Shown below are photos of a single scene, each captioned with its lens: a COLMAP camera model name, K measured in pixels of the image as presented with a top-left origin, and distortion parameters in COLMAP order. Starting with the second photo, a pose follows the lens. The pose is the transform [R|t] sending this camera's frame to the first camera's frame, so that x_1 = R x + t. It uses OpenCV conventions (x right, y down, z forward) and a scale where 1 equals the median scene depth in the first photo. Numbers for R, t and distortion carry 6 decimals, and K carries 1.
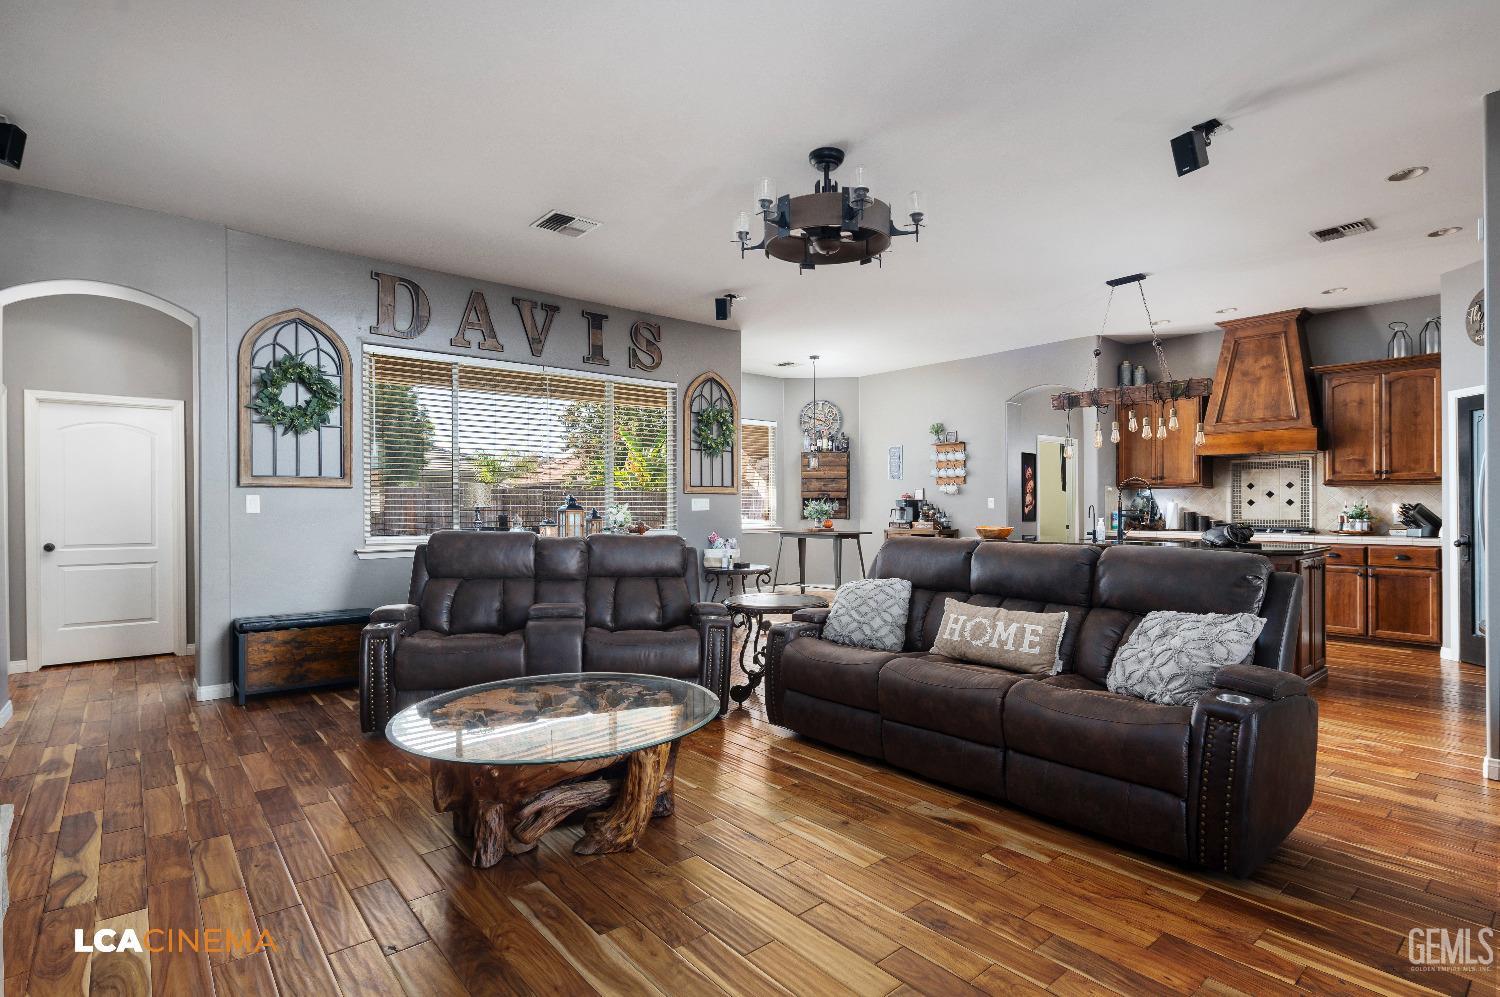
lens RADIAL K [[737.4, 0, 752.5], [0, 737.4, 501.6], [0, 0, 1]] dist [0.003780, -0.000201]
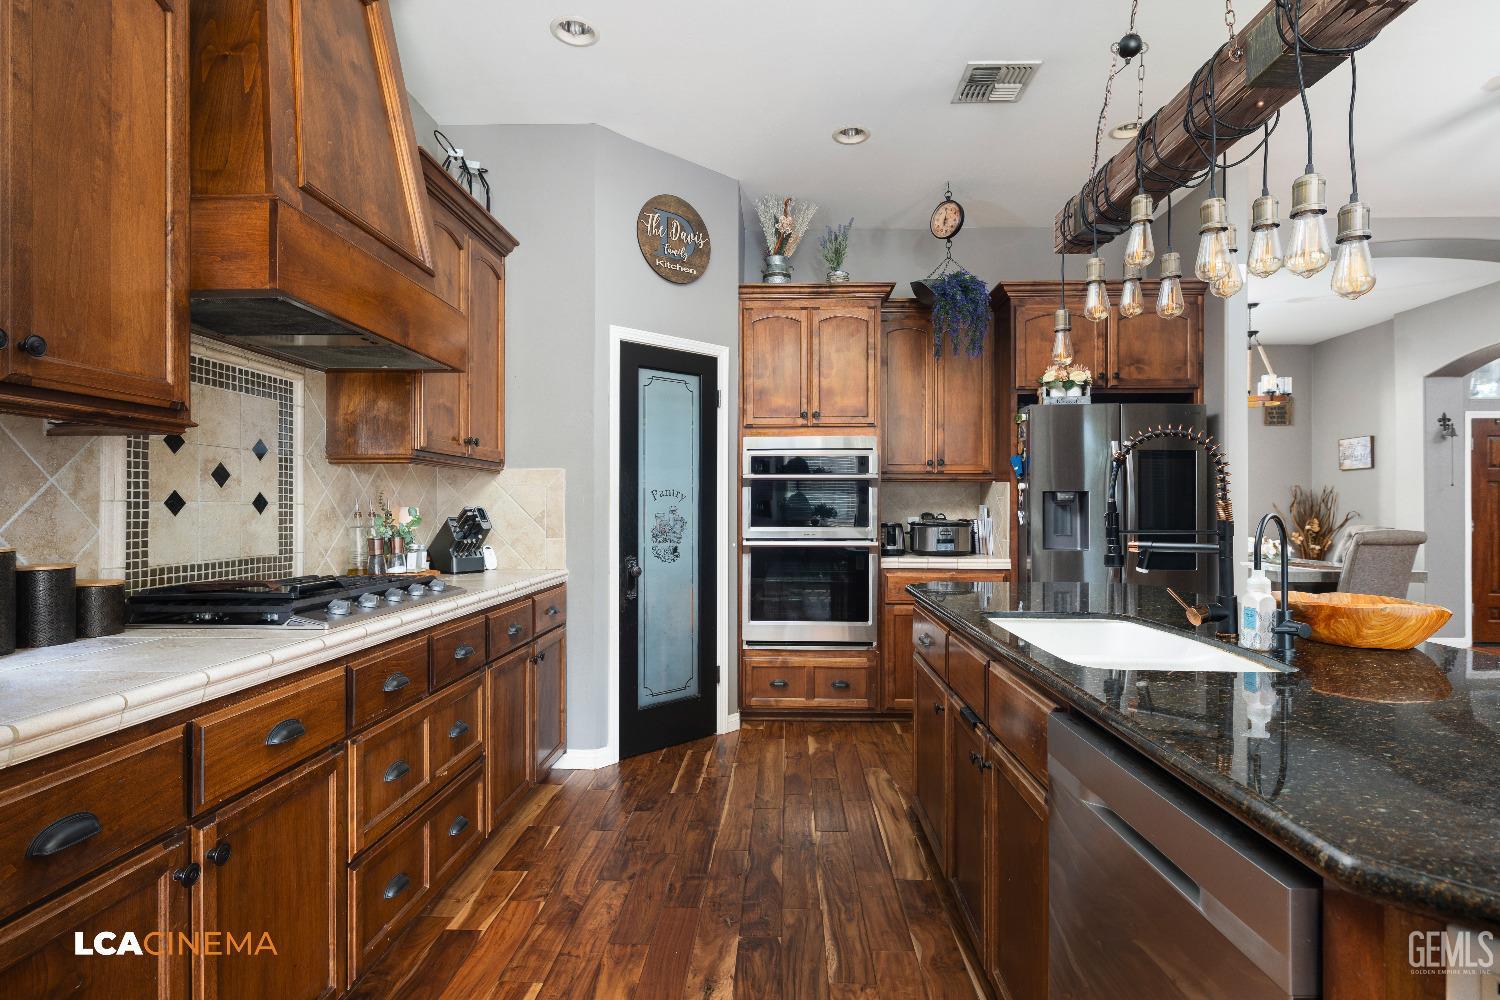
lens RADIAL K [[737.4, 0, 750.2], [0, 737.4, 501.7], [0, 0, 1]] dist [0.003780, -0.000201]
pose [[-0.737585, 0.006443, 0.675224, 0.357890], [-0.004725, 0.999881, -0.014703, 0.003940], [-0.675238, -0.014035, -0.737466, 1.091469]]
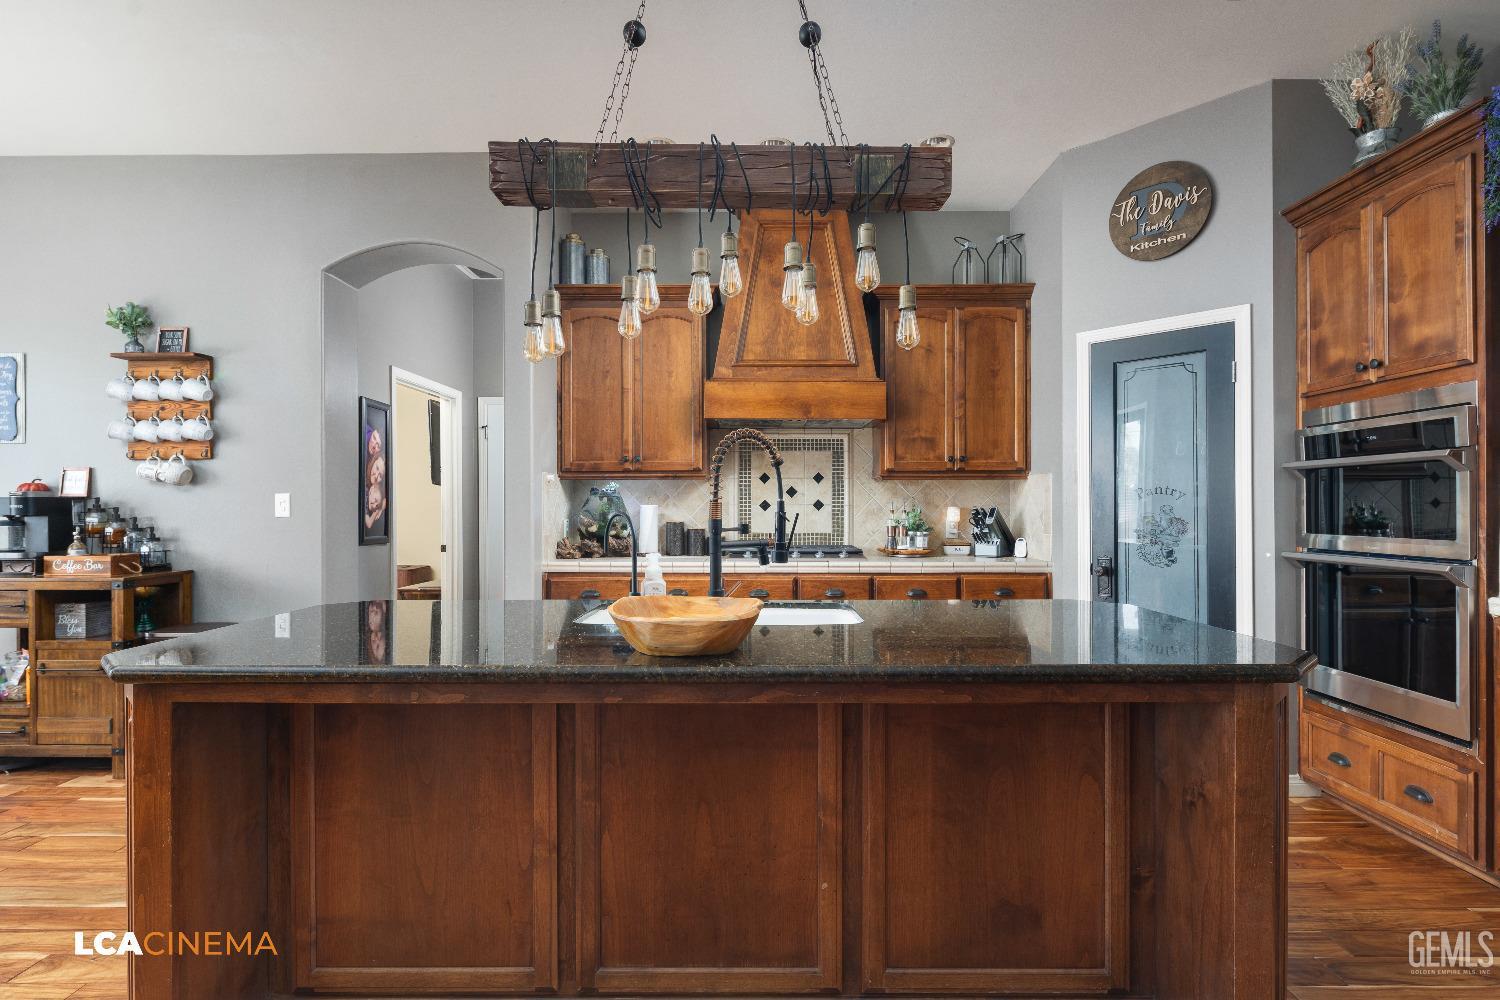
lens RADIAL K [[737.4, 0, 750.4], [0, 737.4, 505.4], [0, 0, 1]] dist [0.003780, -0.000201]
pose [[0.653346, 0.000387, 0.757059, 0.217958], [-0.003702, 0.999990, 0.002683, -0.000462], [-0.757050, -0.004556, 0.653341, 0.636060]]
